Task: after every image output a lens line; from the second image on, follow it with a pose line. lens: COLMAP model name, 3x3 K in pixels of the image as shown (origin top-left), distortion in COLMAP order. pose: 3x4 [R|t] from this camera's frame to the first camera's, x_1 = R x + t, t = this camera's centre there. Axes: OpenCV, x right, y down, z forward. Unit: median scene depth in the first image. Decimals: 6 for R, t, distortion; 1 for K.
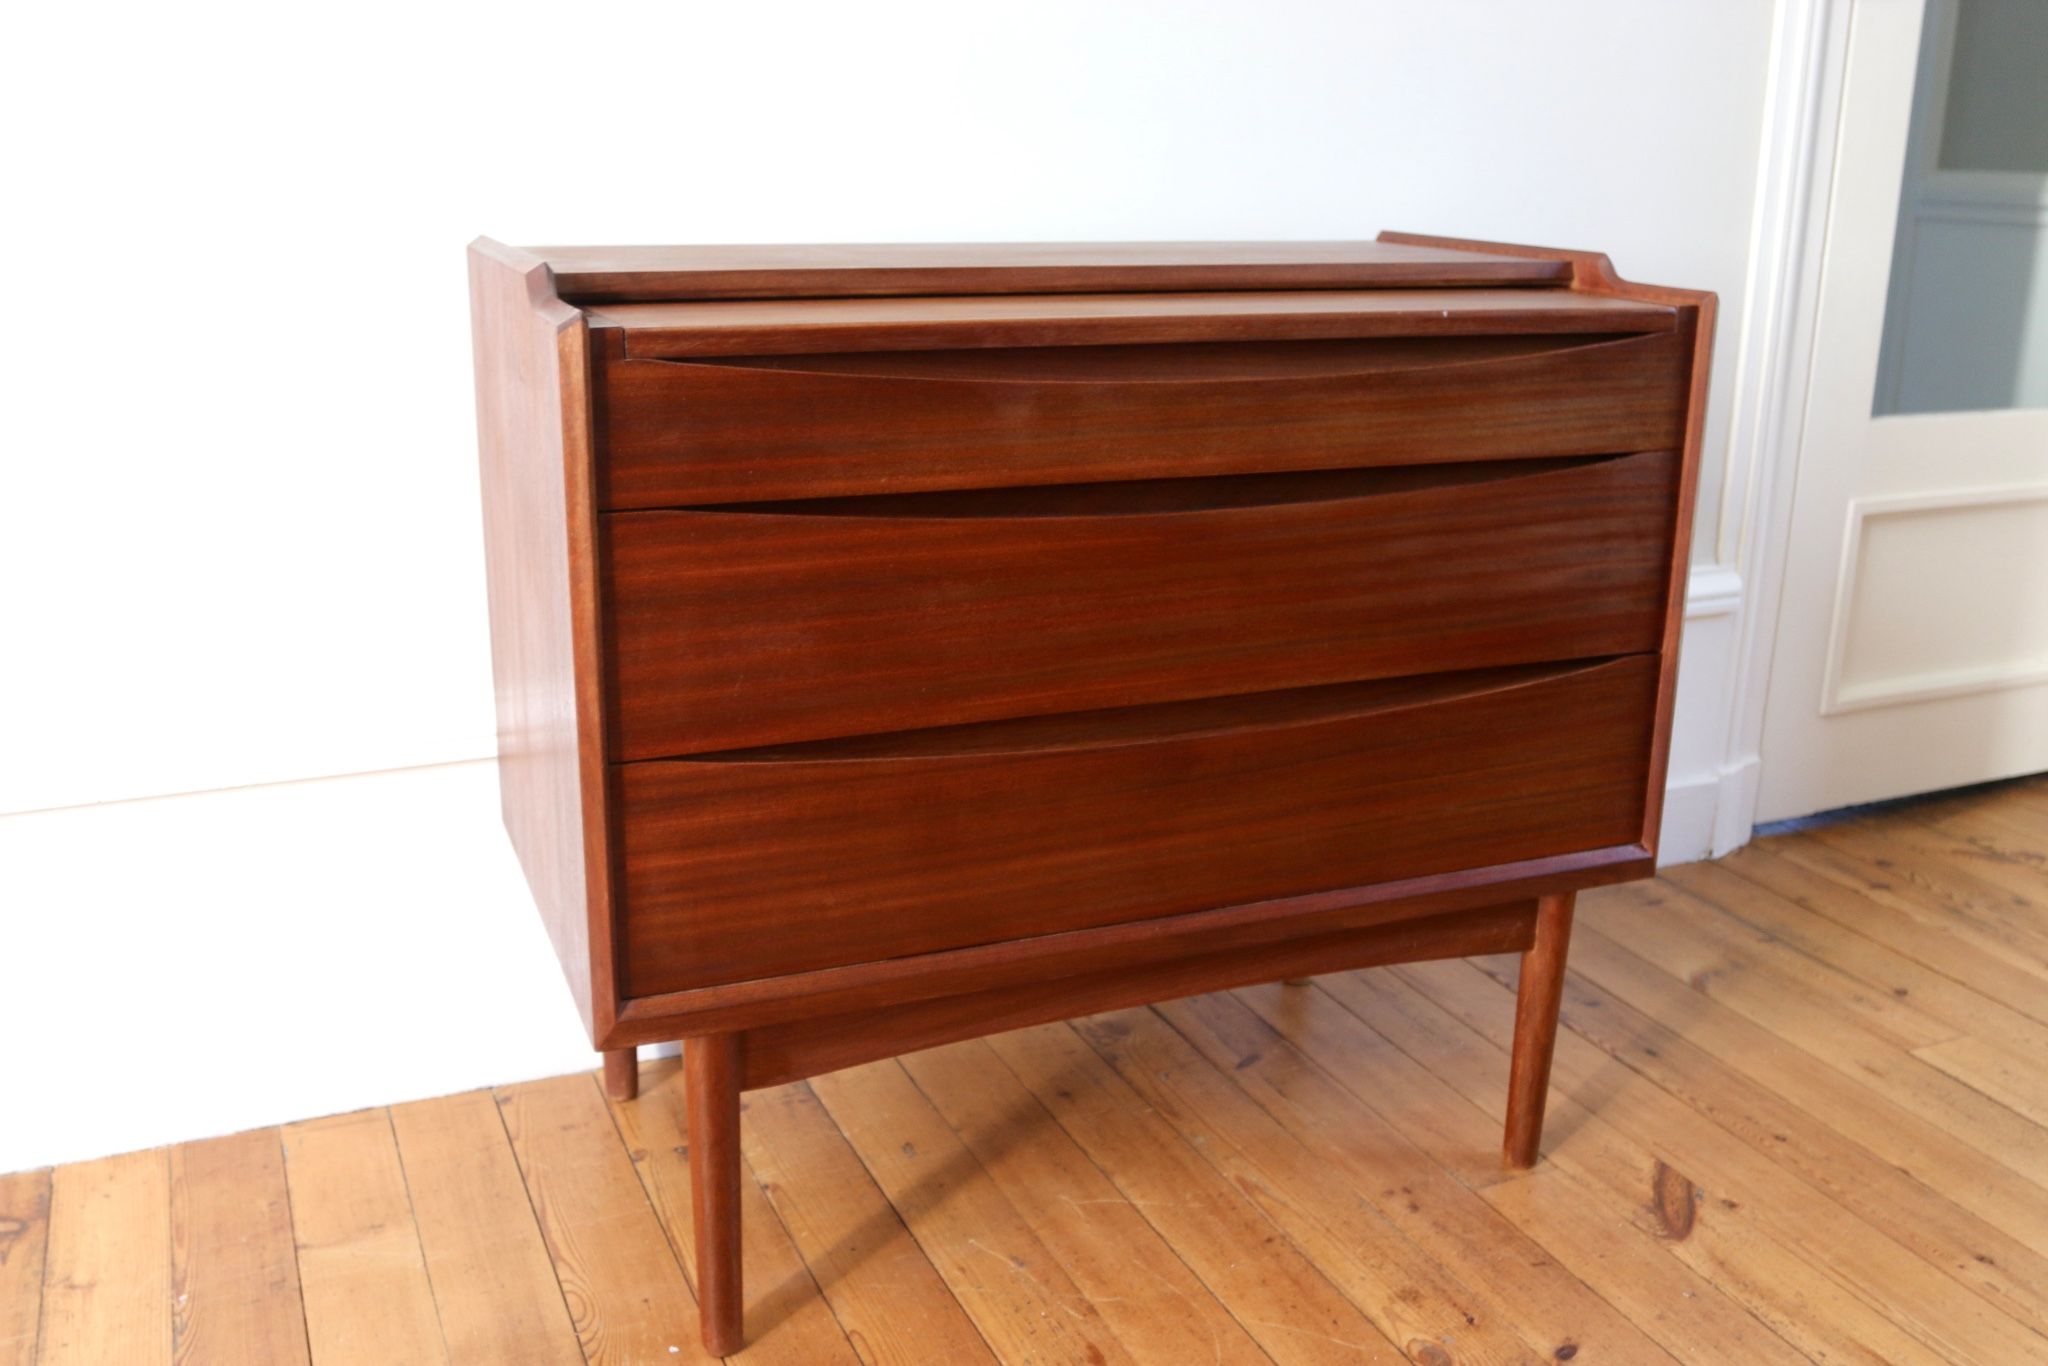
lens RADIAL K [[1870.8, 0, 1029.1], [0, 1870.8, 684.6], [0, 0, 1]] dist [-0.046412, 0.000000]
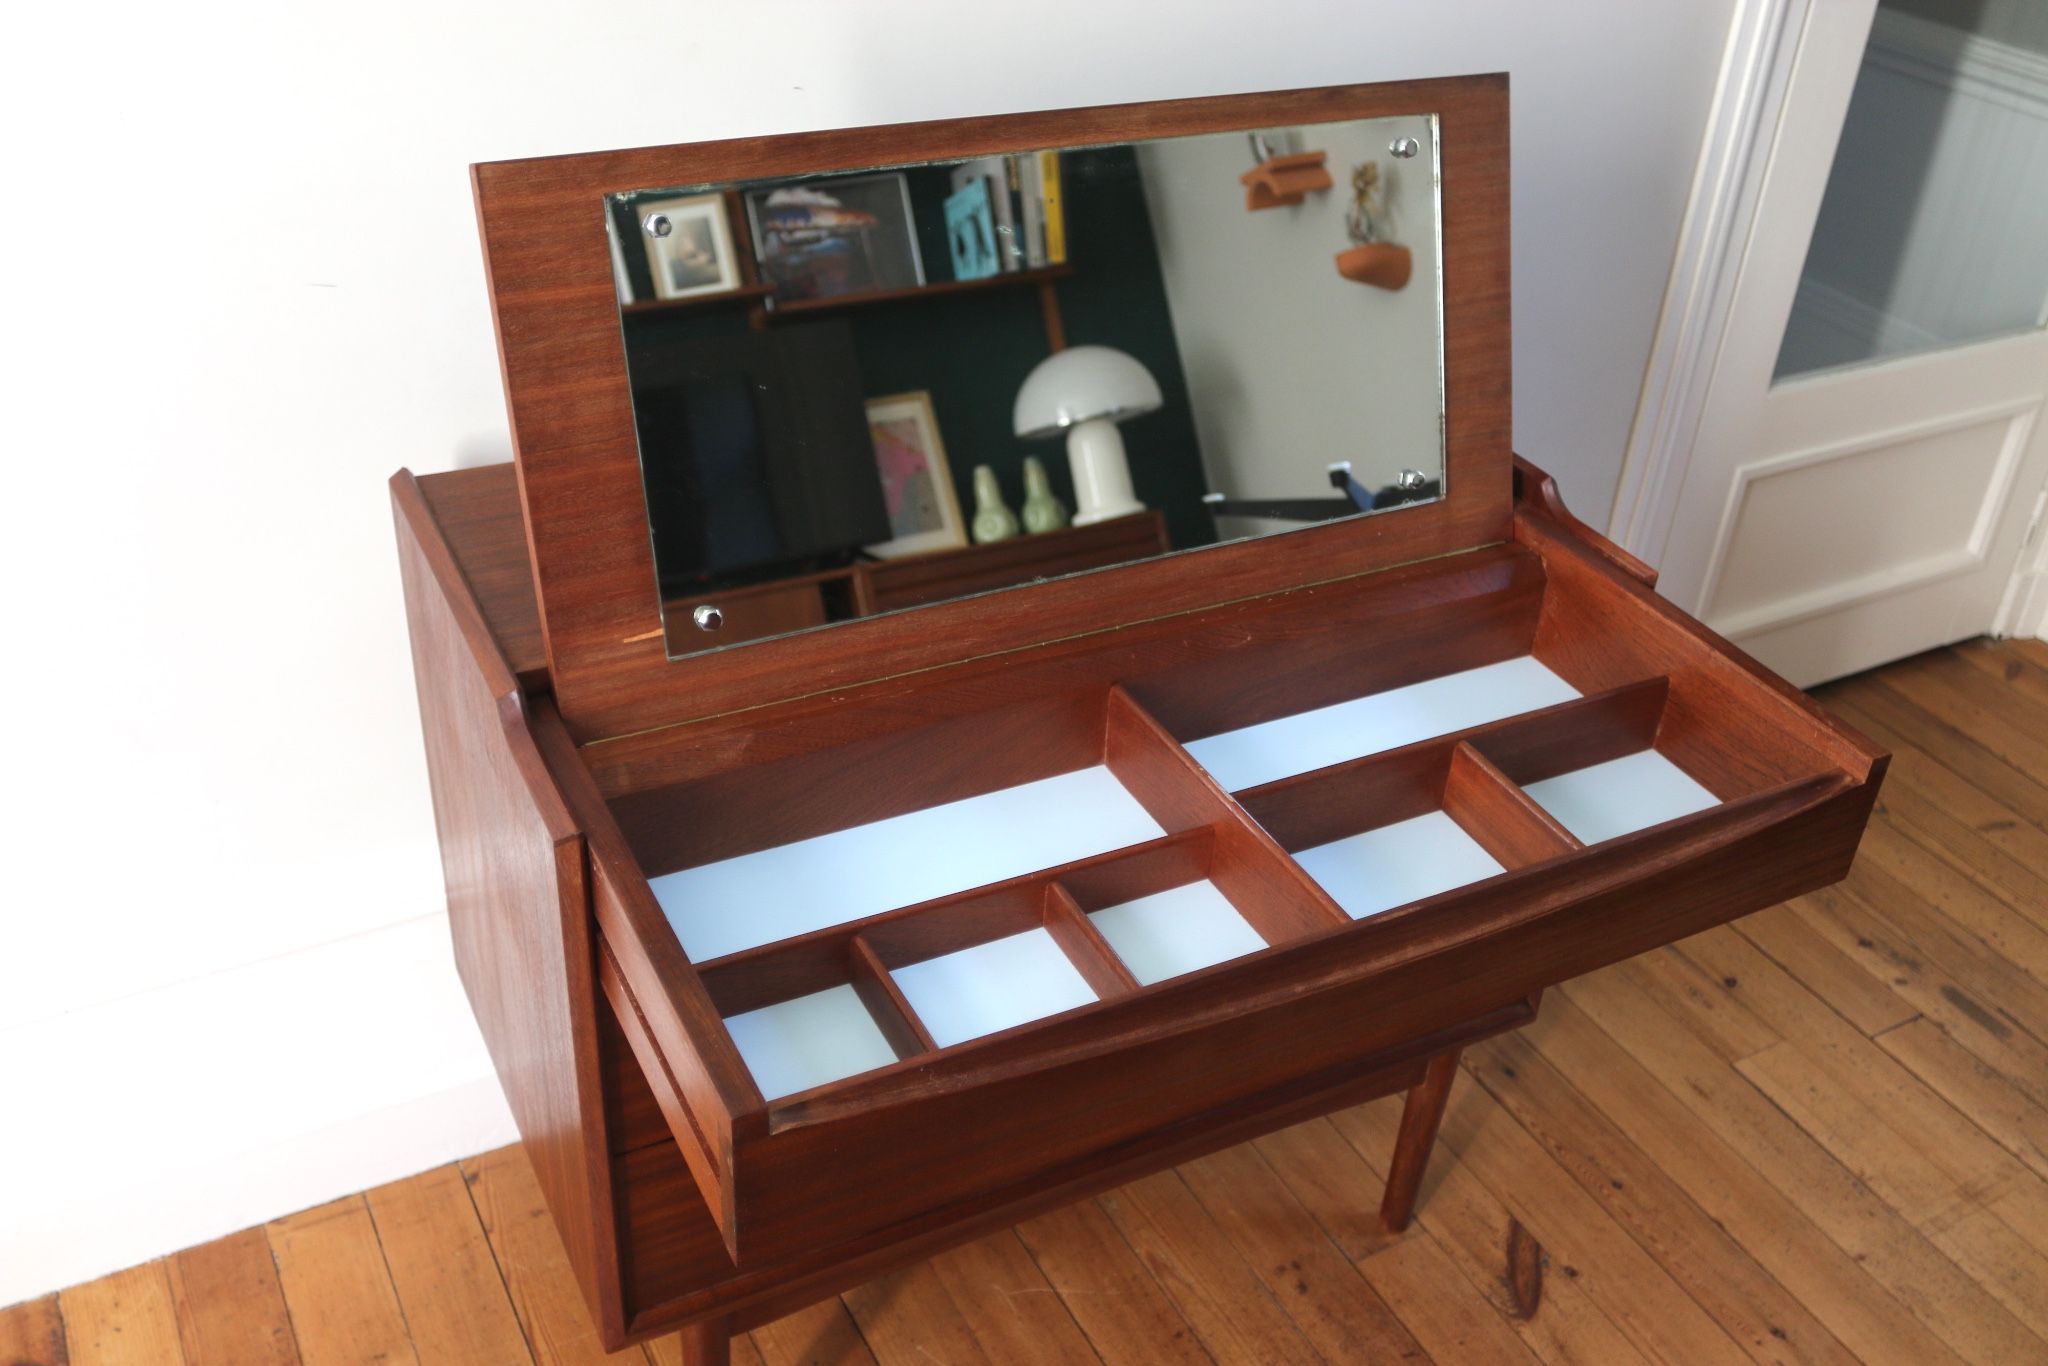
lens RADIAL K [[1870.8, 0, 1028.8], [0, 1870.8, 683.2], [0, 0, 1]] dist [-0.046412, 0.000000]
pose [[0.995781, -0.007942, 0.091419, -0.062722], [-0.018853, 0.957287, 0.288524, -0.403491], [-0.089806, -0.289030, 0.953098, 0.031531]]
